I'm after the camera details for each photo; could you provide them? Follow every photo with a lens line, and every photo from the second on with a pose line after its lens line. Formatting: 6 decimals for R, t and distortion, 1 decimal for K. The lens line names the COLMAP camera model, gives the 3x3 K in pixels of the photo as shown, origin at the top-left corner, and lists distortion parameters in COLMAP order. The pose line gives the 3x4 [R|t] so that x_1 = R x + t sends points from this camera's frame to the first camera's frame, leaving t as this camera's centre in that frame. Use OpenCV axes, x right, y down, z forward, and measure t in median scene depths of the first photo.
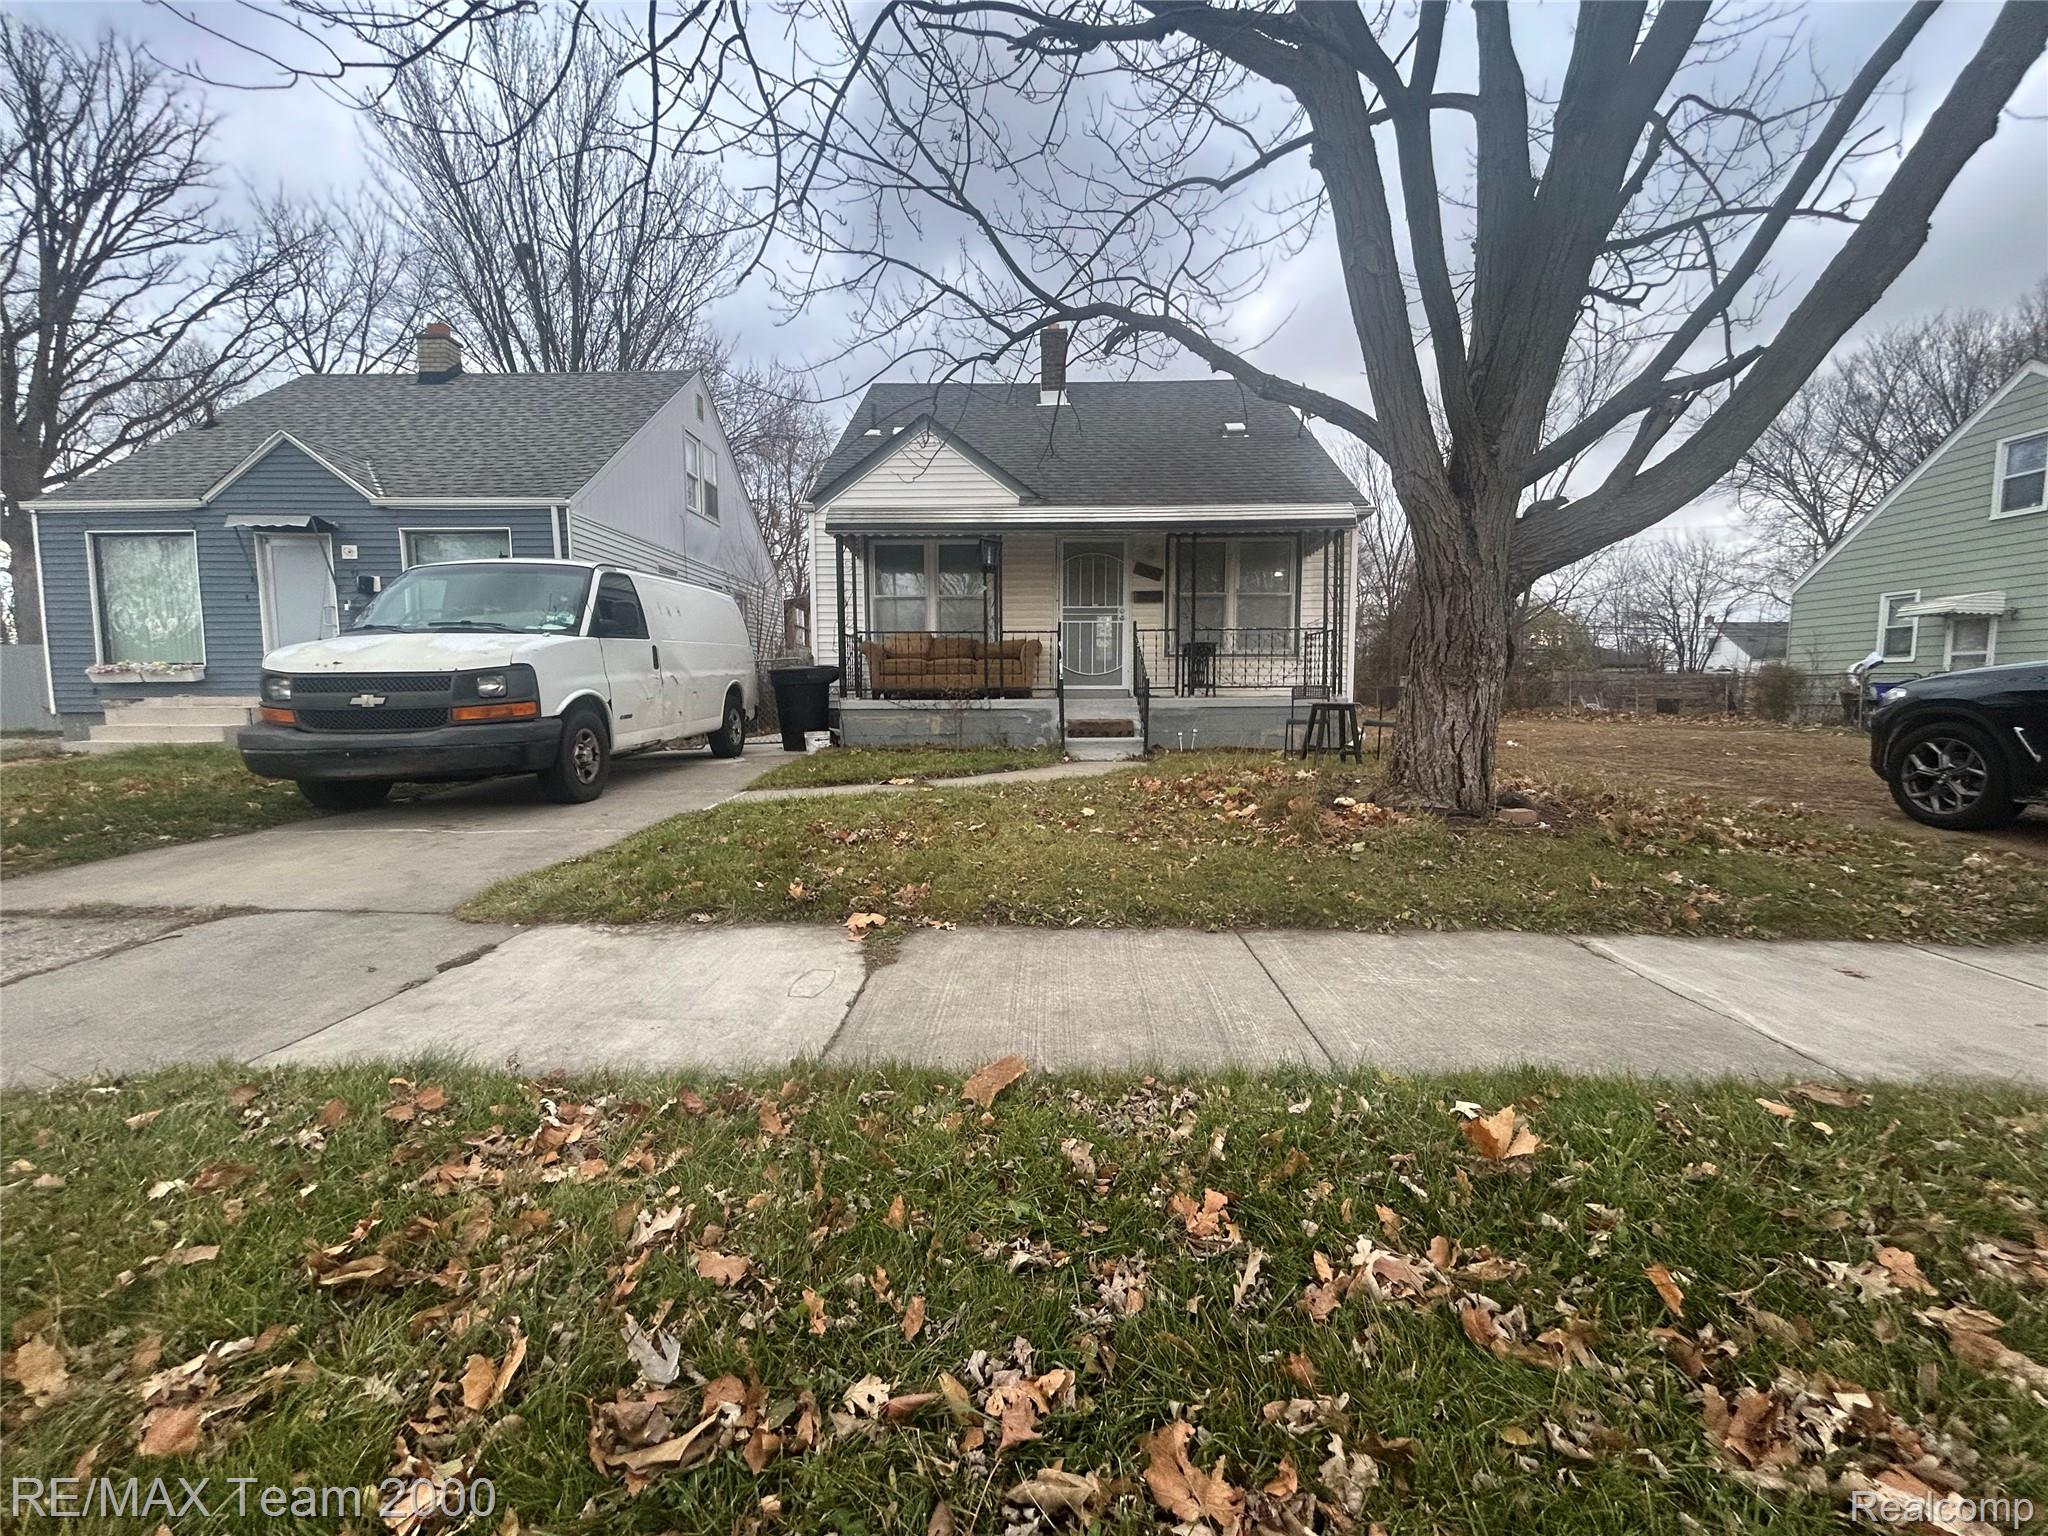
lens RADIAL K [[829.1, 0, 1021.7], [0, 829.1, 763.0], [0, 0, 1]] dist [-0.000193, 0.000732]
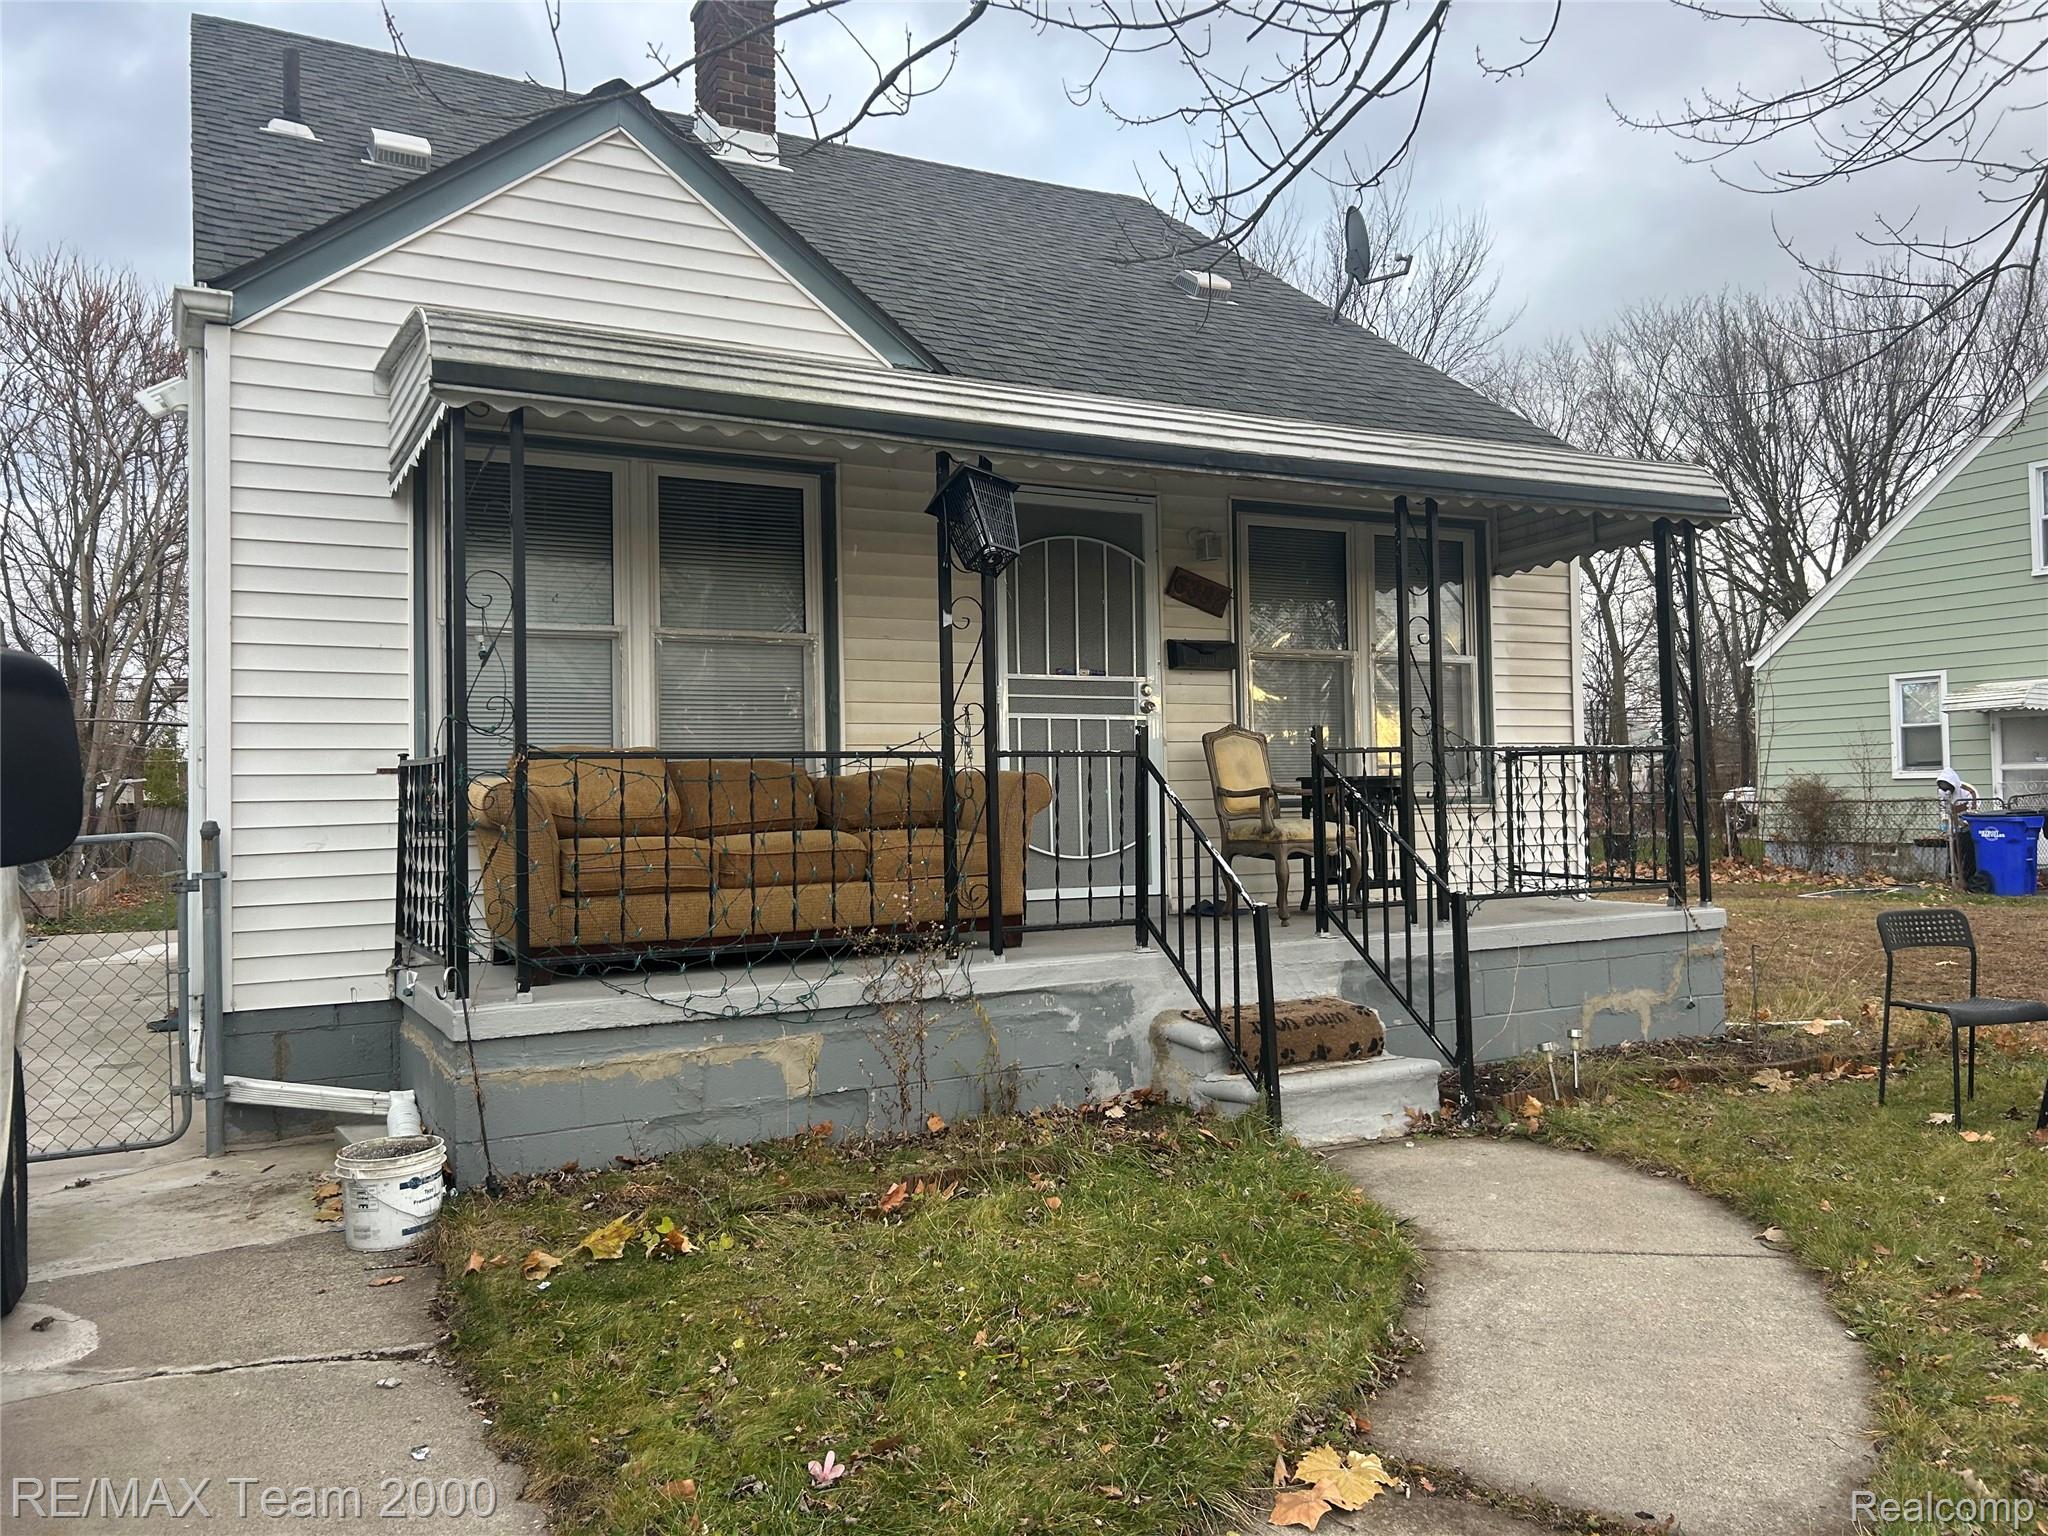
lens RADIAL K [[1539.8, 0, 1019.3], [0, 1539.8, 737.4], [0, 0, 1]] dist [0.054299, -0.046577]
pose [[0.869239, 0.003496, 0.494380, -0.718514], [0.060712, 0.991652, -0.113759, -0.218395], [-0.490651, 0.128899, 0.861770, 1.084610]]
